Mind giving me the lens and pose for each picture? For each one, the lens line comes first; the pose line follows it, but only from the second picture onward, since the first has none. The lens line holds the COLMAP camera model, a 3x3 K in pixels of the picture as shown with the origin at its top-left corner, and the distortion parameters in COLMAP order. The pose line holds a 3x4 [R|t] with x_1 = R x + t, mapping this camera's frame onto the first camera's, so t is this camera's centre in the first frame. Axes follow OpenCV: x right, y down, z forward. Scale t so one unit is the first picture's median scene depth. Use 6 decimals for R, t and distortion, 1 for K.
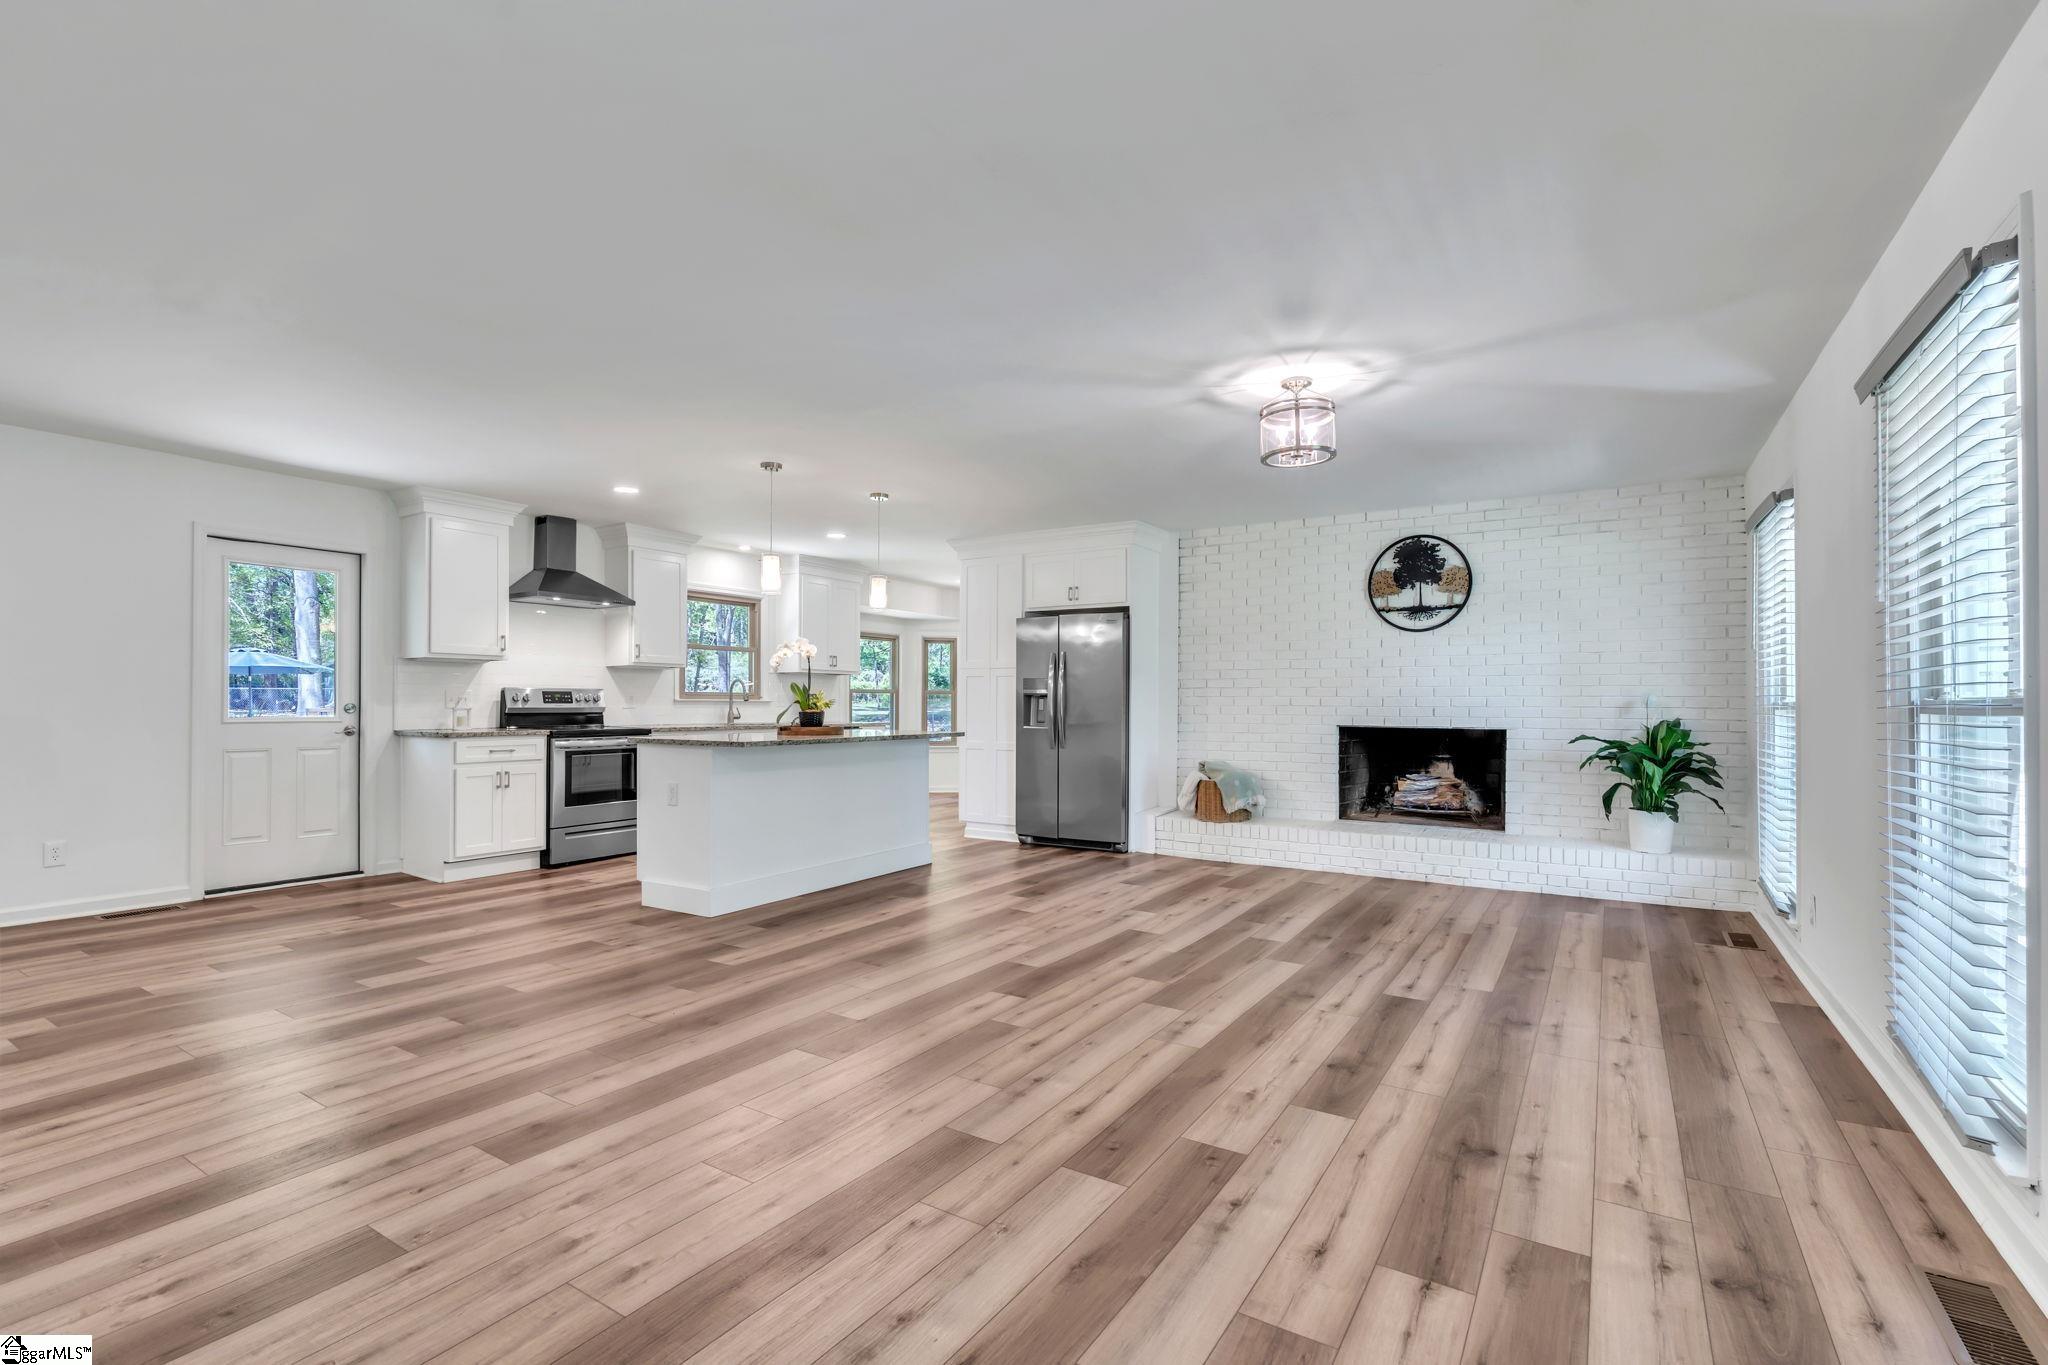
lens RADIAL K [[926.7, 0, 1016.4], [0, 926.7, 700.3], [0, 0, 1]] dist [-0.002287, 0.000287]
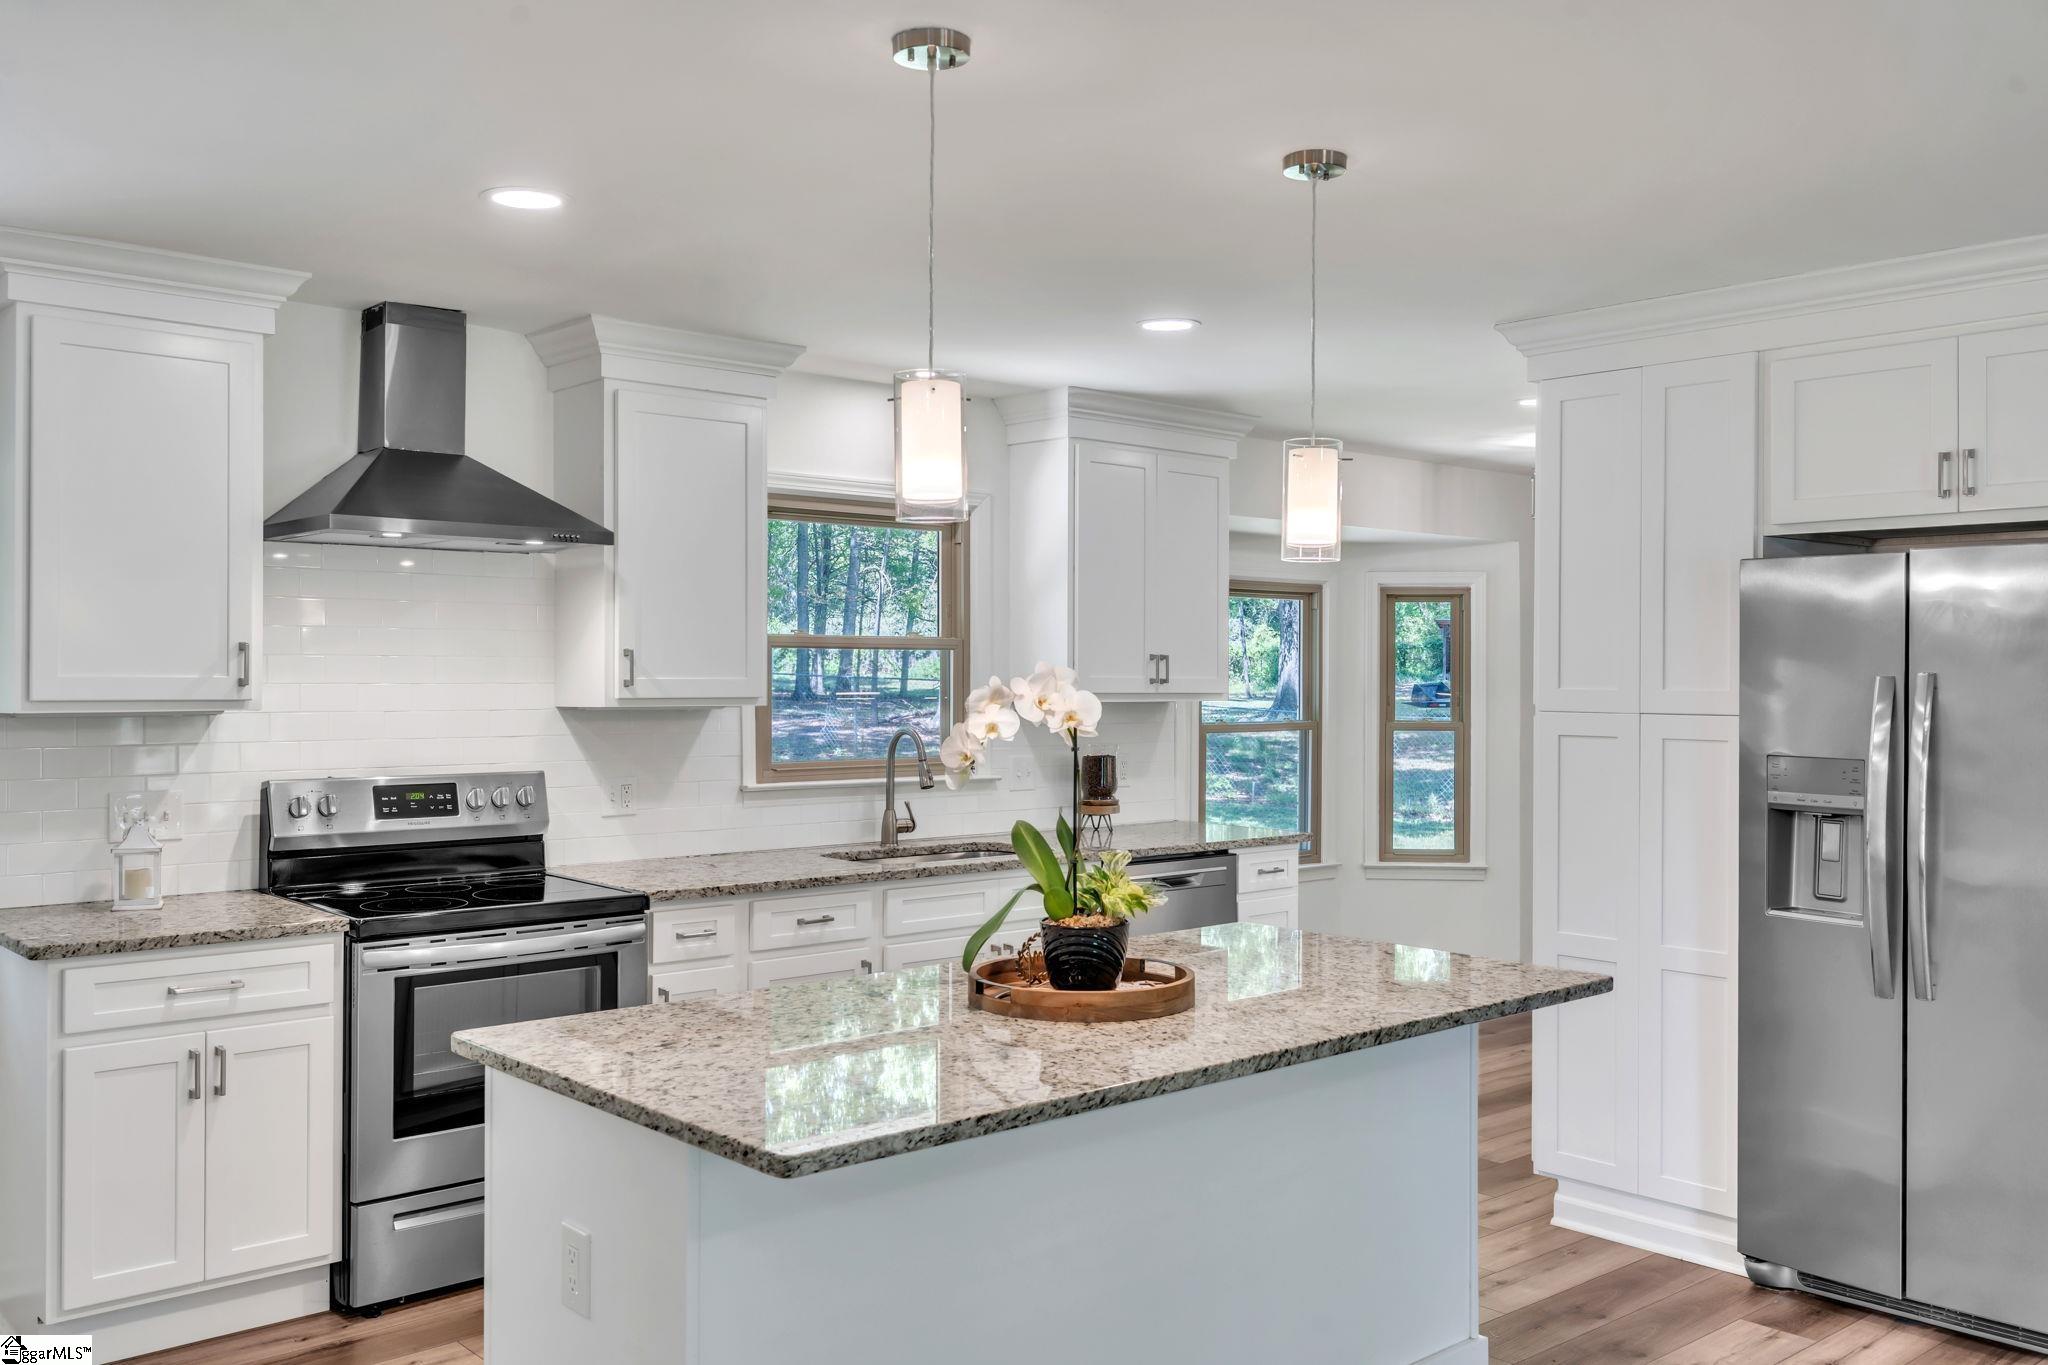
lens RADIAL K [[1743.9, 0, 1024.0], [0, 1743.9, 682.5], [0, 0, 1]] dist [0.050967, 0.003209]
pose [[0.963048, 0.004233, -0.269297, -0.076022], [-0.001730, 0.999953, 0.009531, -0.055344], [0.269325, -0.008713, 0.963010, 0.386515]]
